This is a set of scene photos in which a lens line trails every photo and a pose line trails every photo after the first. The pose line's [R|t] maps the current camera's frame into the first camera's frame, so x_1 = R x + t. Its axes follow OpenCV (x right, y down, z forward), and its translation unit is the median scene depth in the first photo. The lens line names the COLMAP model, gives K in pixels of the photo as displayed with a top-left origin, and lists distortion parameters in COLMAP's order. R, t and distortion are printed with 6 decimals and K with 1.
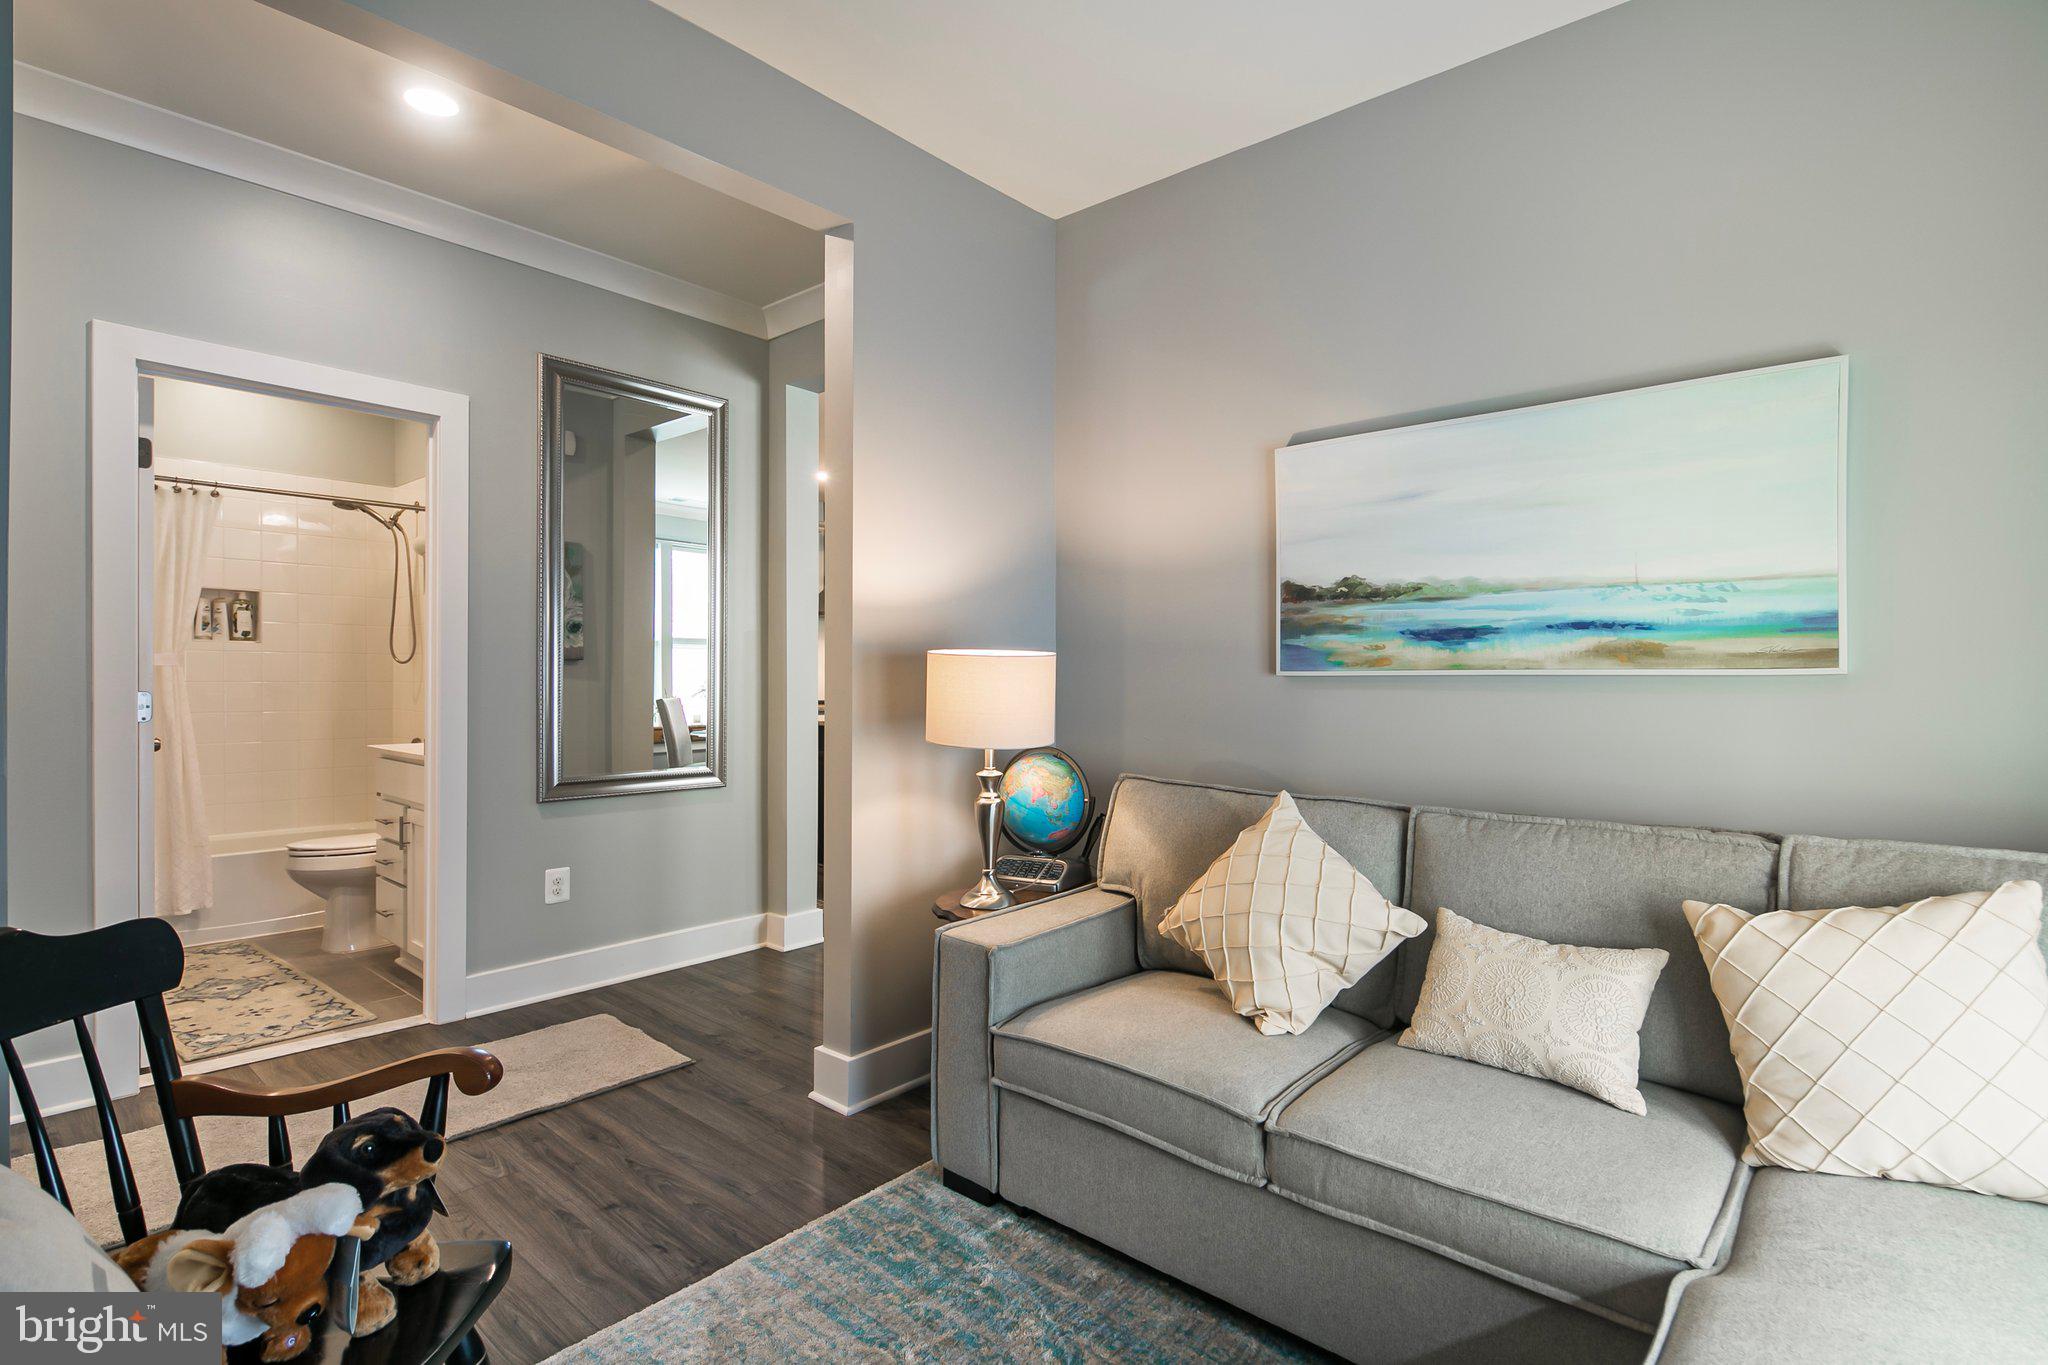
lens RADIAL K [[997.5, 0, 1023.9], [0, 997.5, 675.9], [0, 0, 1]] dist [0.009374, -0.002728]
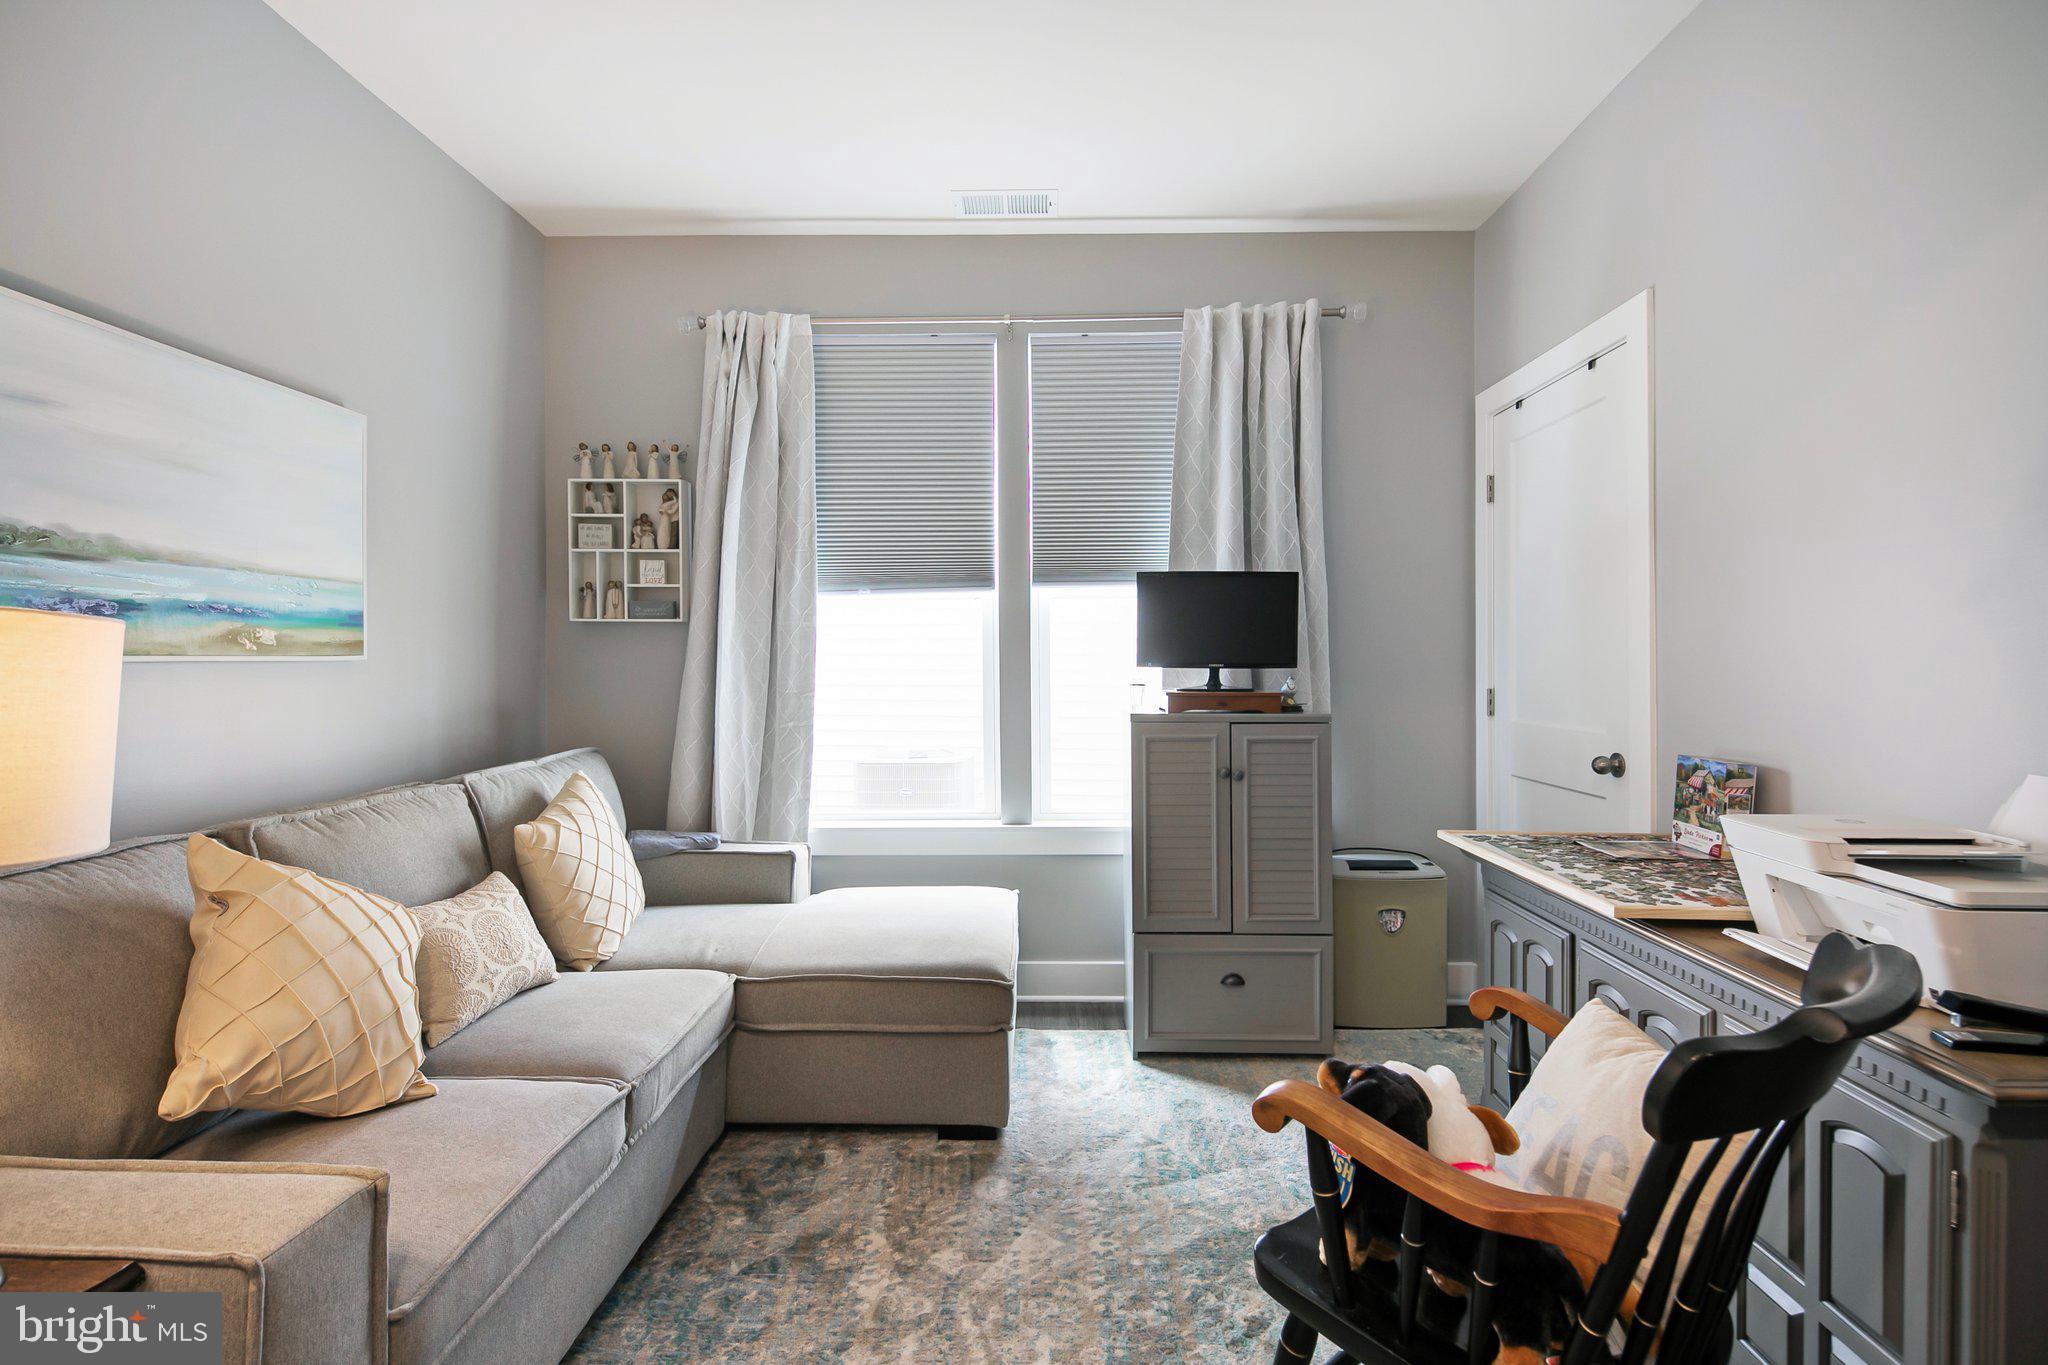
lens RADIAL K [[997.5, 0, 1026.7], [0, 997.5, 673.5], [0, 0, 1]] dist [0.009374, -0.002728]
pose [[-0.633119, -0.010825, 0.773978, -0.707492], [0.002800, 0.999864, 0.016275, -0.003480], [-0.774049, 0.012471, -0.633003, 1.128831]]
